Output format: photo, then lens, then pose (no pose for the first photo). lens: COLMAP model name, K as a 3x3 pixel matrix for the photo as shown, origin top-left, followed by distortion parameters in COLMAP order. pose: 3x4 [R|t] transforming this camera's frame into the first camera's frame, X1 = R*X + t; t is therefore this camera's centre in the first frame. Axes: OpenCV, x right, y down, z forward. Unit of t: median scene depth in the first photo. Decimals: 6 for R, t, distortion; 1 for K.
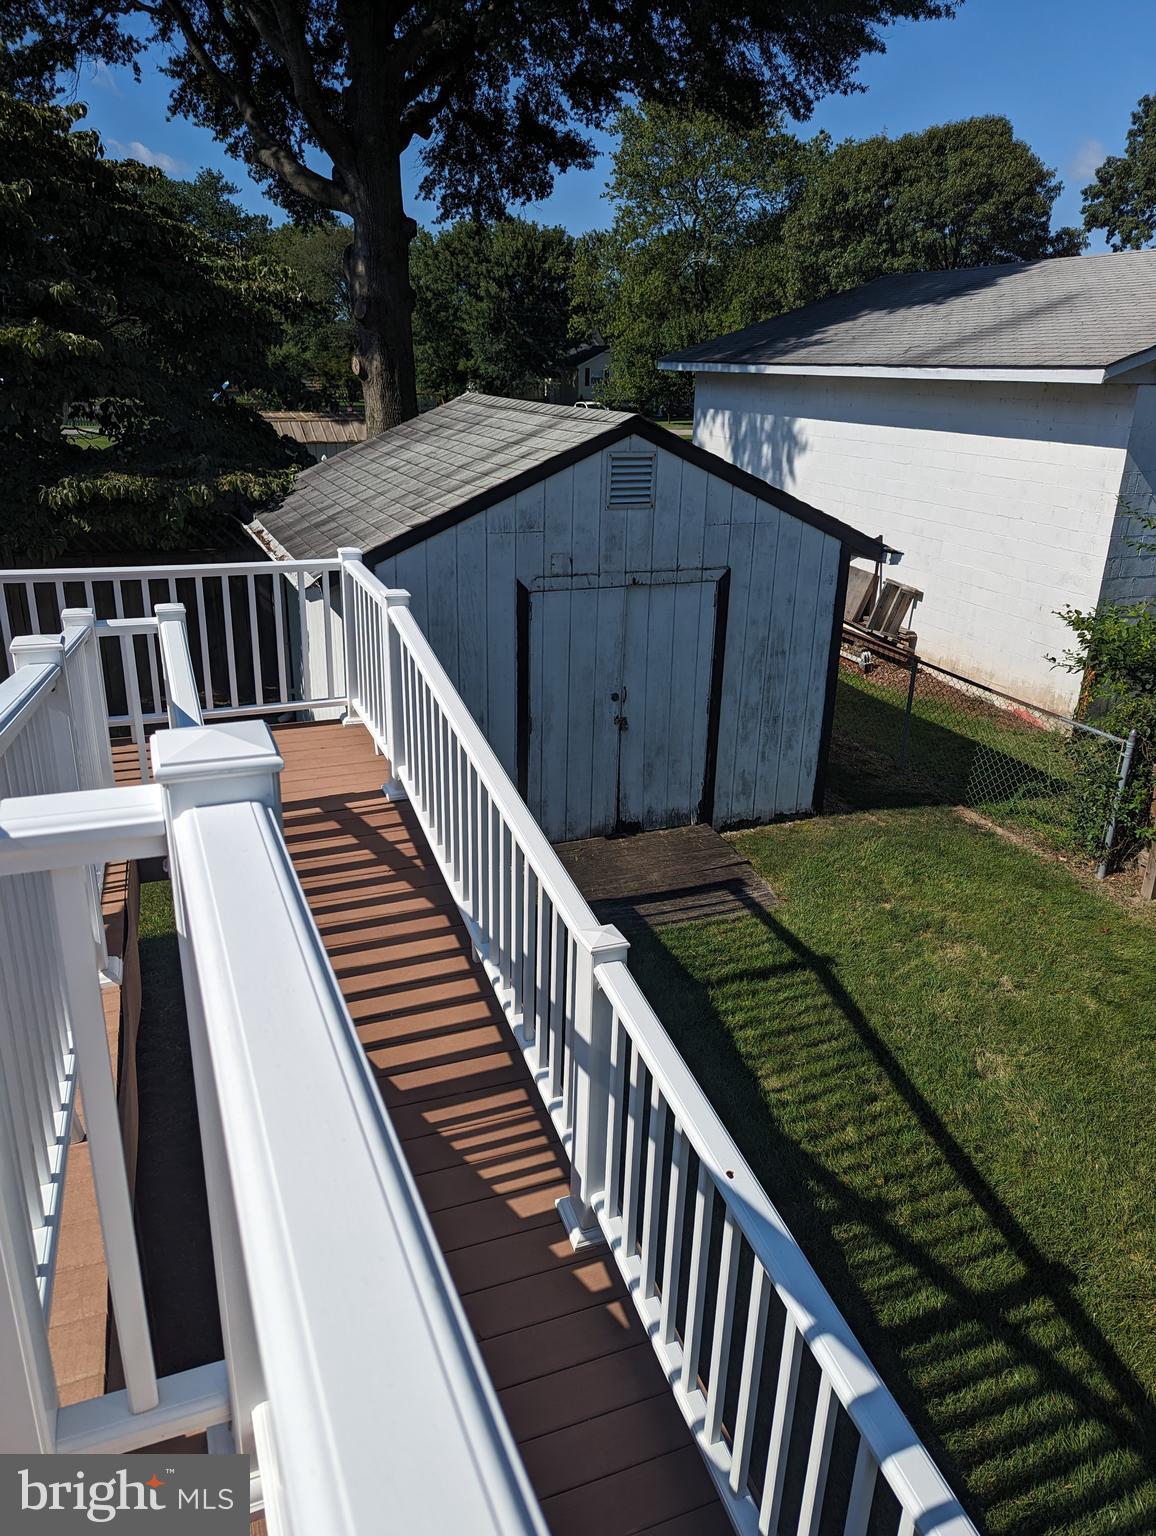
lens RADIAL K [[1069.3, 0, 578.0], [0, 1069.3, 768.0], [0, 0, 1]] dist [0.044985, -0.024127]
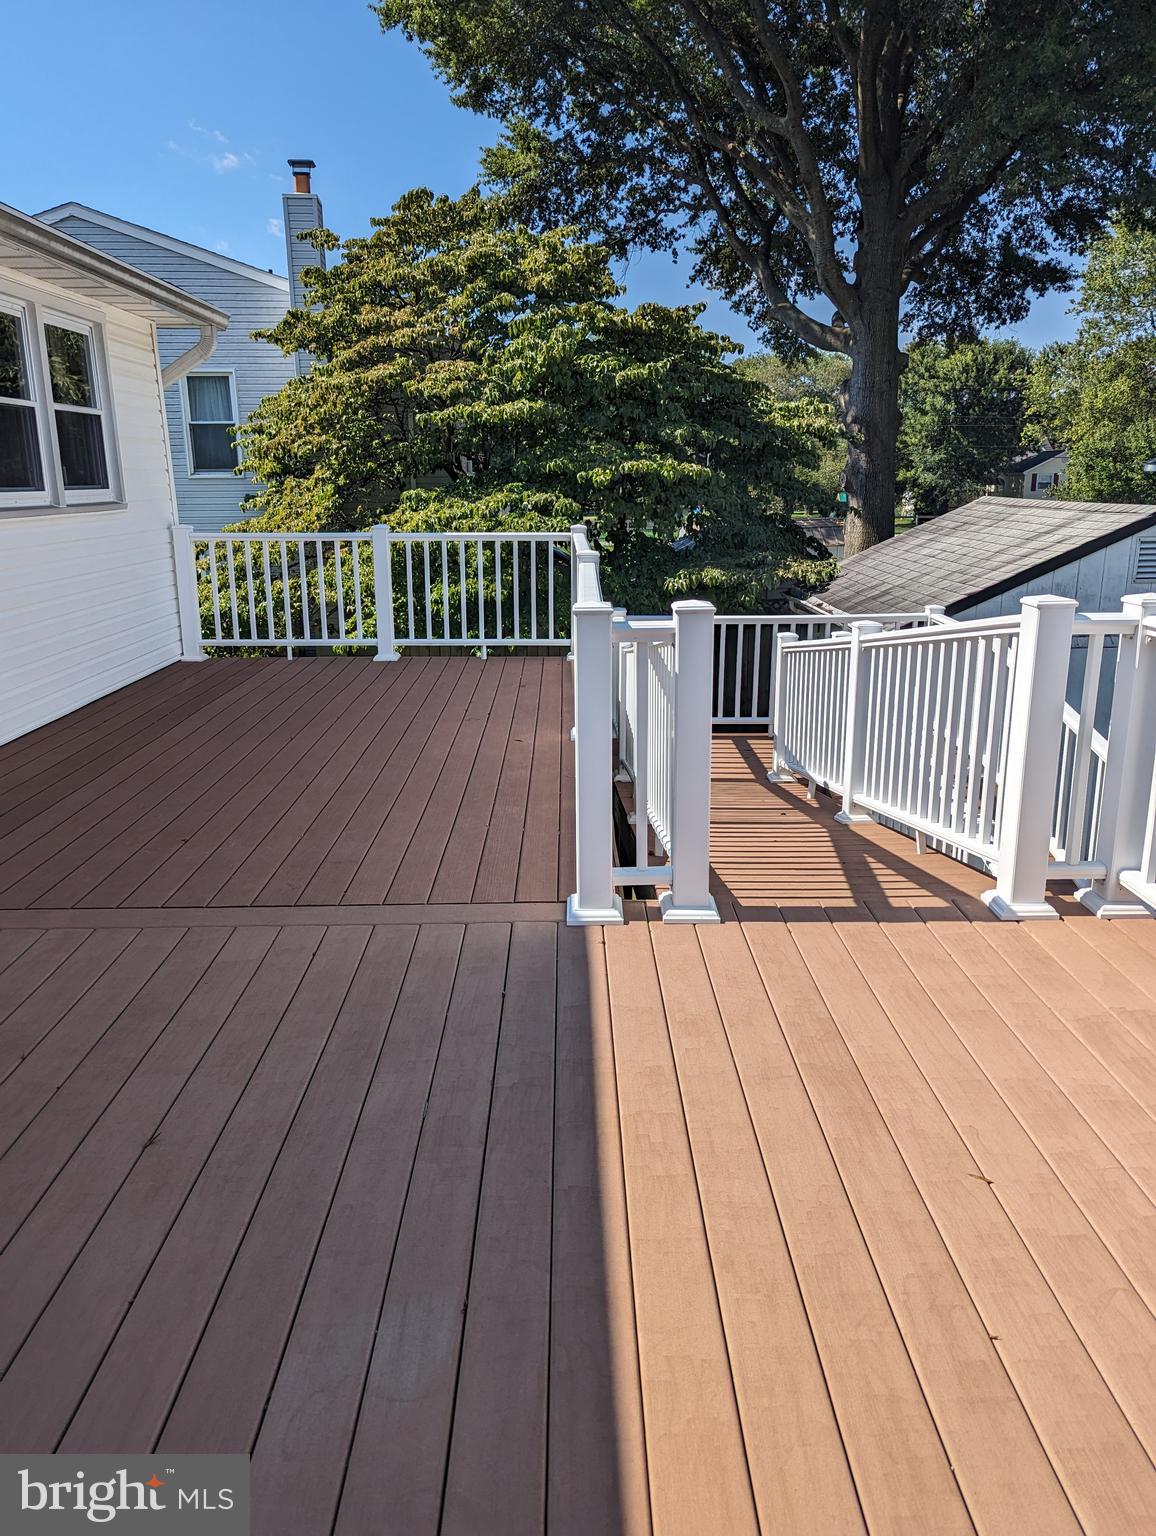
lens RADIAL K [[1083.2, 0, 578.0], [0, 1083.2, 768.0], [0, 0, 1]] dist [0.040118, -0.037457]
pose [[0.934680, 0.062600, -0.349936, -0.034214], [-0.096830, 0.991985, -0.081178, 0.038926], [0.342049, 0.109759, 0.933250, -0.106028]]
